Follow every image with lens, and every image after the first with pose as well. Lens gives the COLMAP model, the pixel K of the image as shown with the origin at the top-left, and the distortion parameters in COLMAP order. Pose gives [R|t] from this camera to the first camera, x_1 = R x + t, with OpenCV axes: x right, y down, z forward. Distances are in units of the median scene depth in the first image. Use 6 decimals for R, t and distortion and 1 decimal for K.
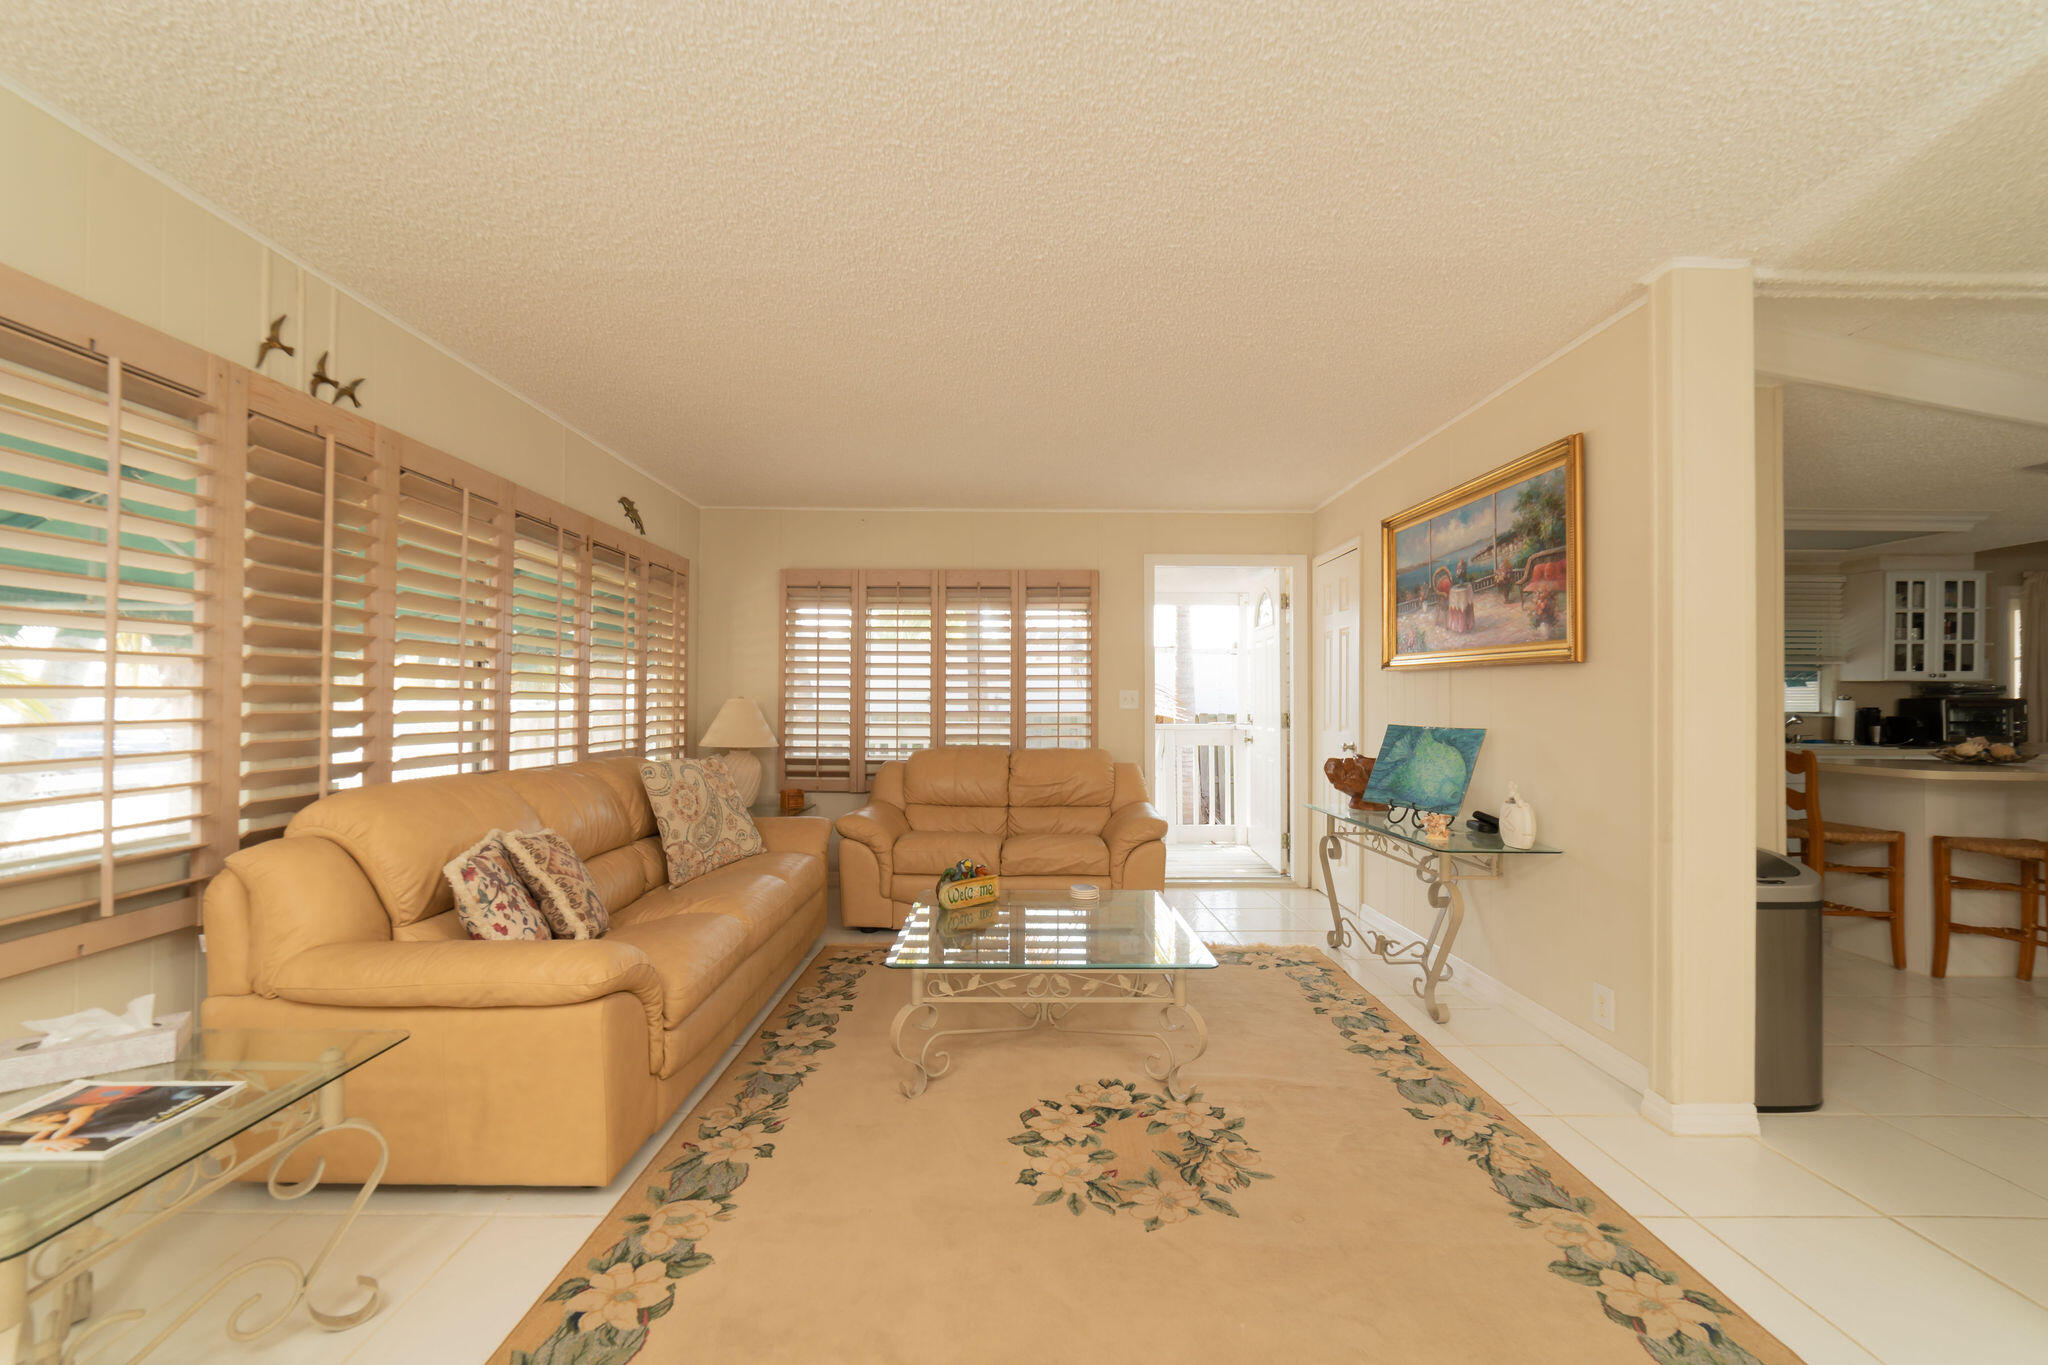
lens RADIAL K [[801.5, 0, 1022.9], [0, 801.5, 686.7], [0, 0, 1]] dist [-0.021142, 0.007346]
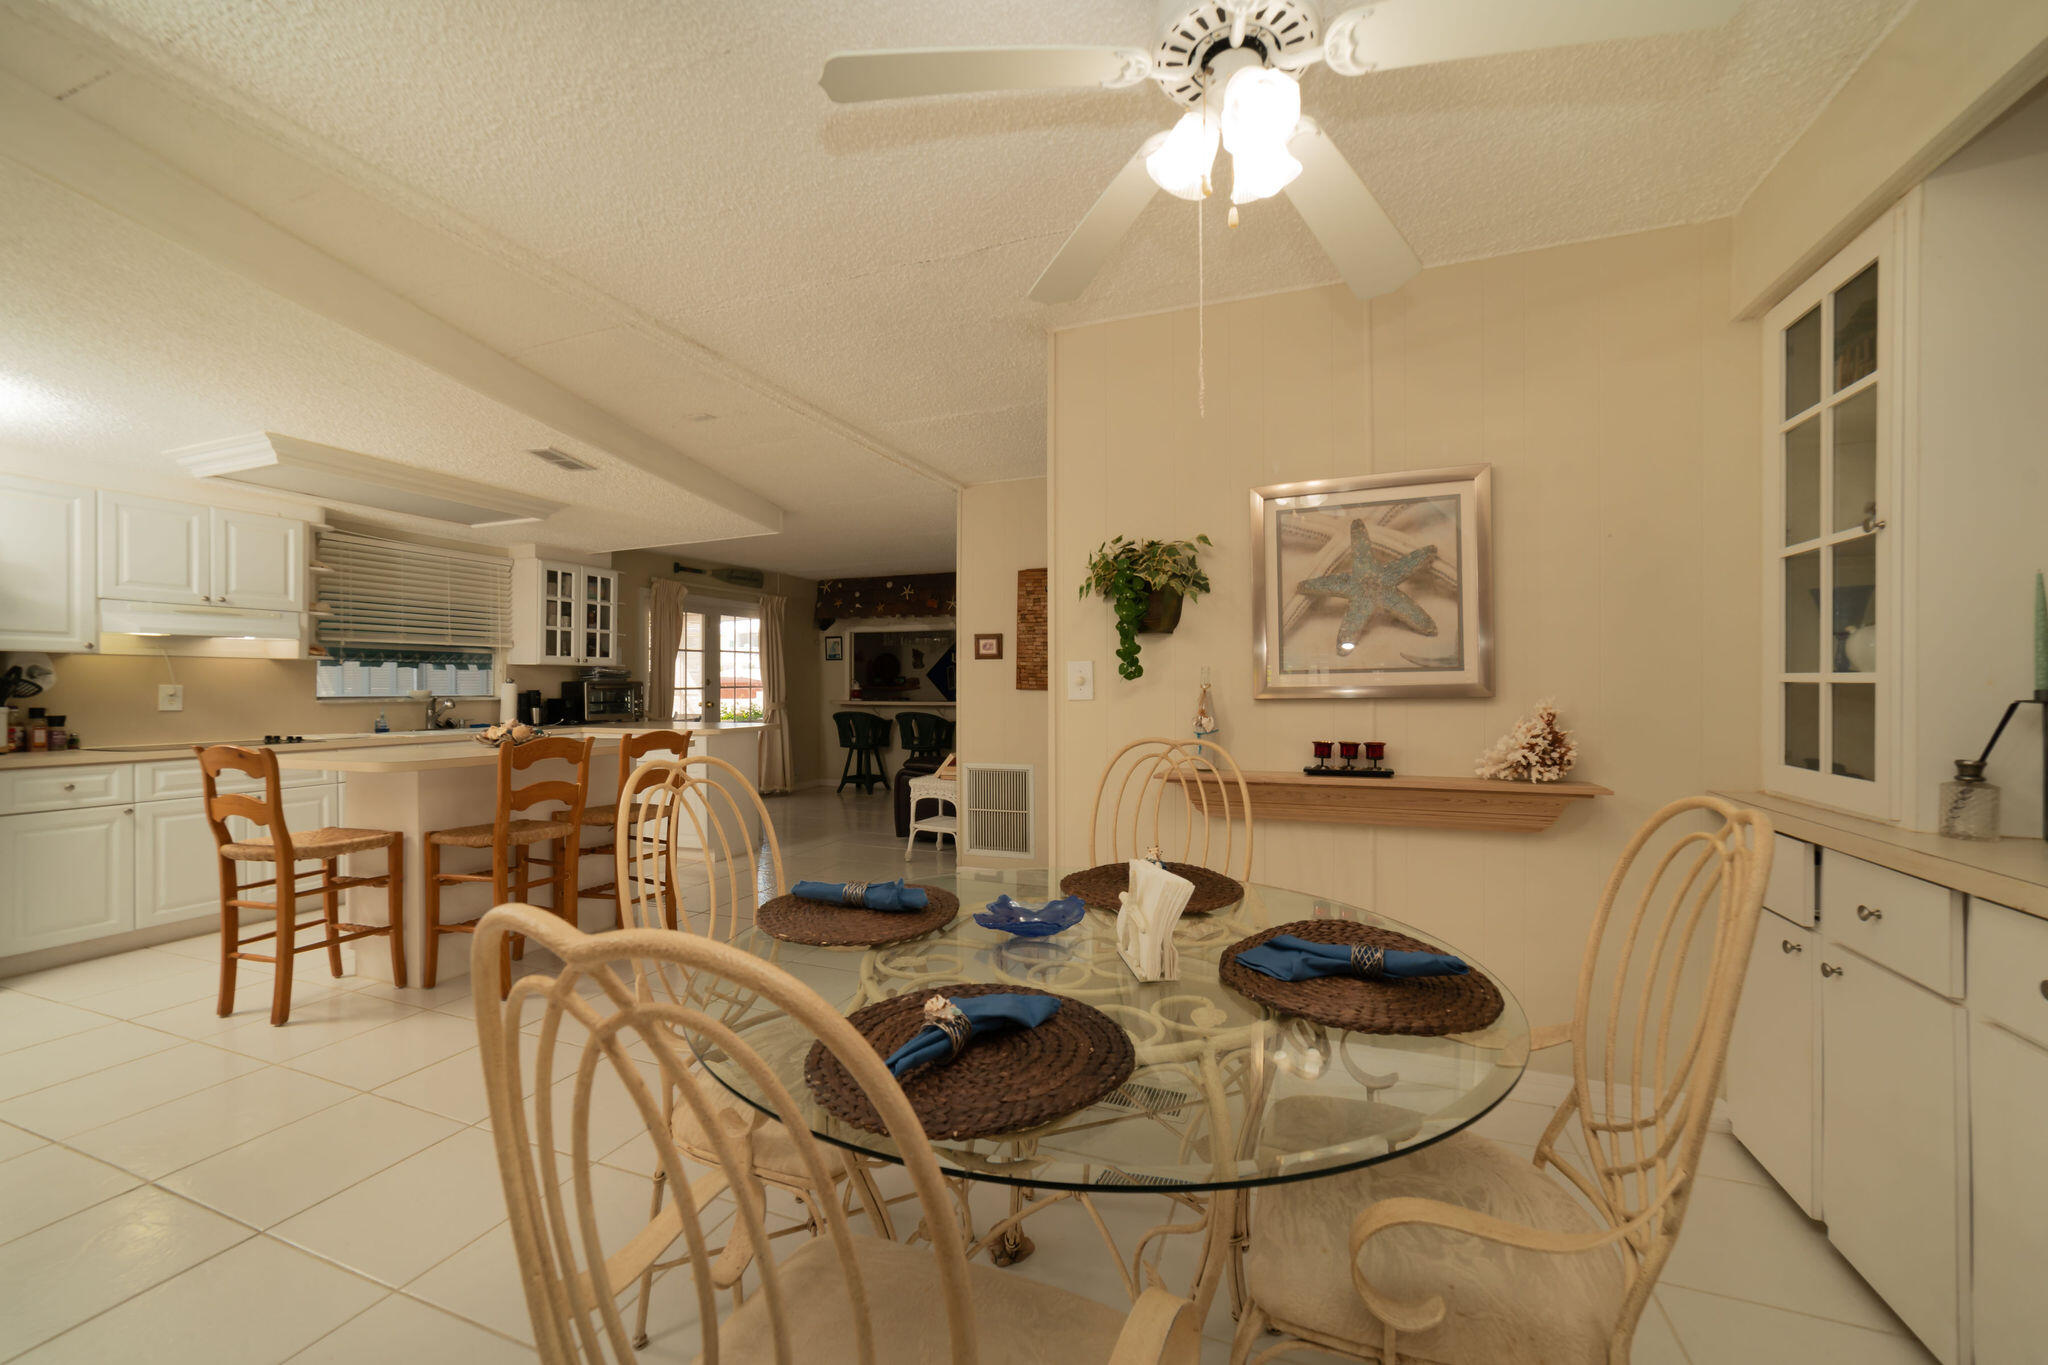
lens RADIAL K [[801.5, 0, 1019.6], [0, 801.5, 685.0], [0, 0, 1]] dist [-0.021142, 0.007346]
pose [[0.368844, -0.004850, 0.929479, 0.651963], [-0.009371, 0.999916, 0.008936, 0.007208], [-0.929444, -0.012006, 0.368768, 0.049768]]
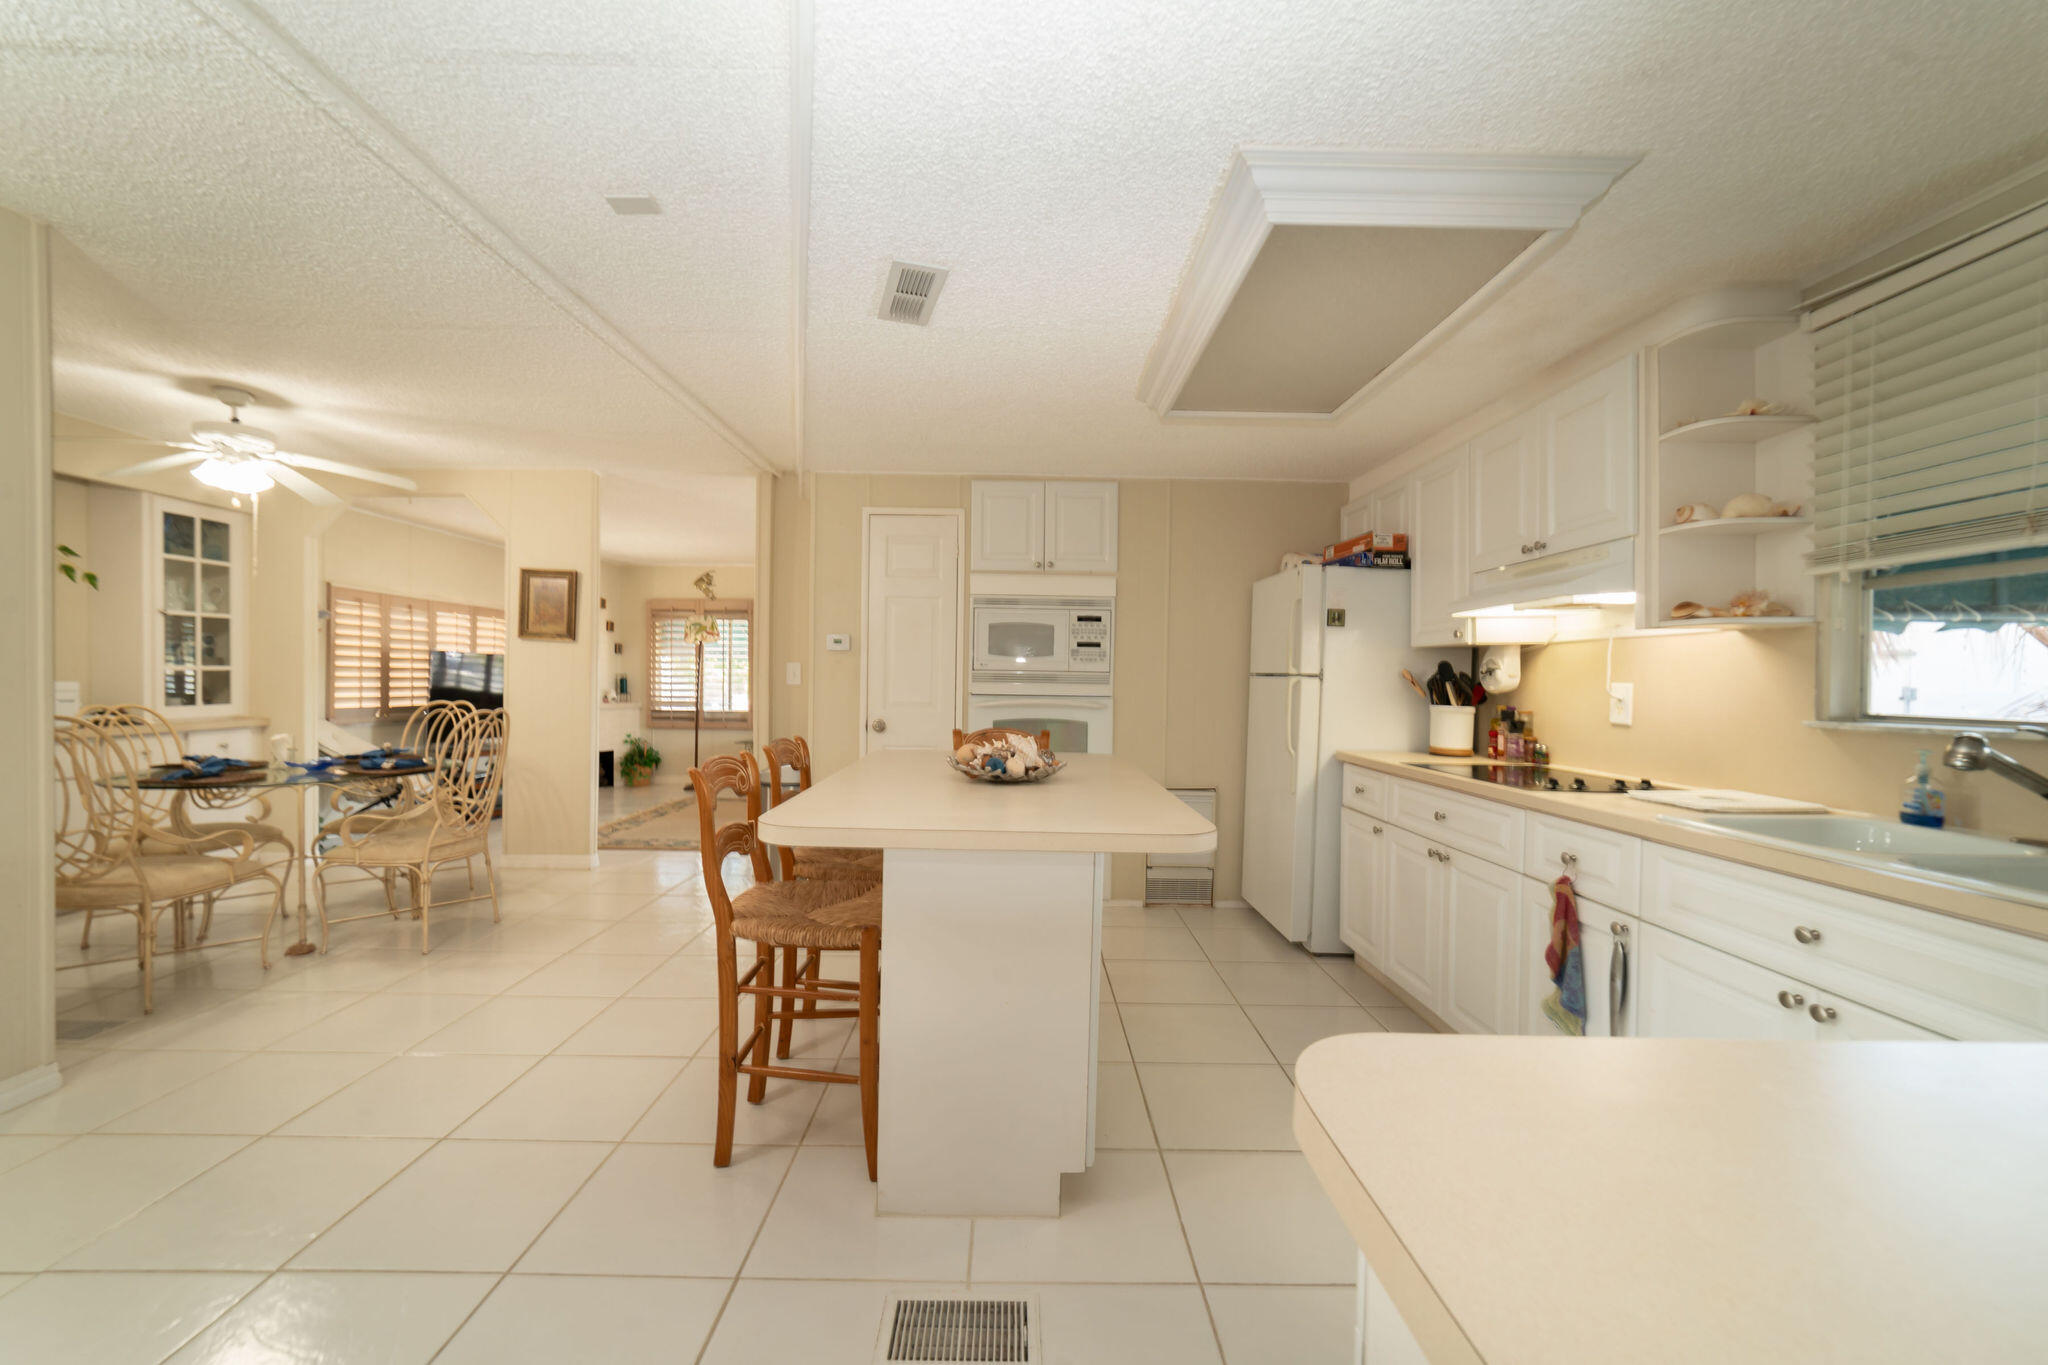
lens RADIAL K [[801.5, 0, 1028.7], [0, 801.5, 683.0], [0, 0, 1]] dist [-0.021142, 0.007346]
pose [[0.005323, -0.000610, -0.999986, 2.257284], [0.004576, 0.999989, -0.000586, 0.030656], [0.999975, -0.004572, 0.005325, 1.260607]]
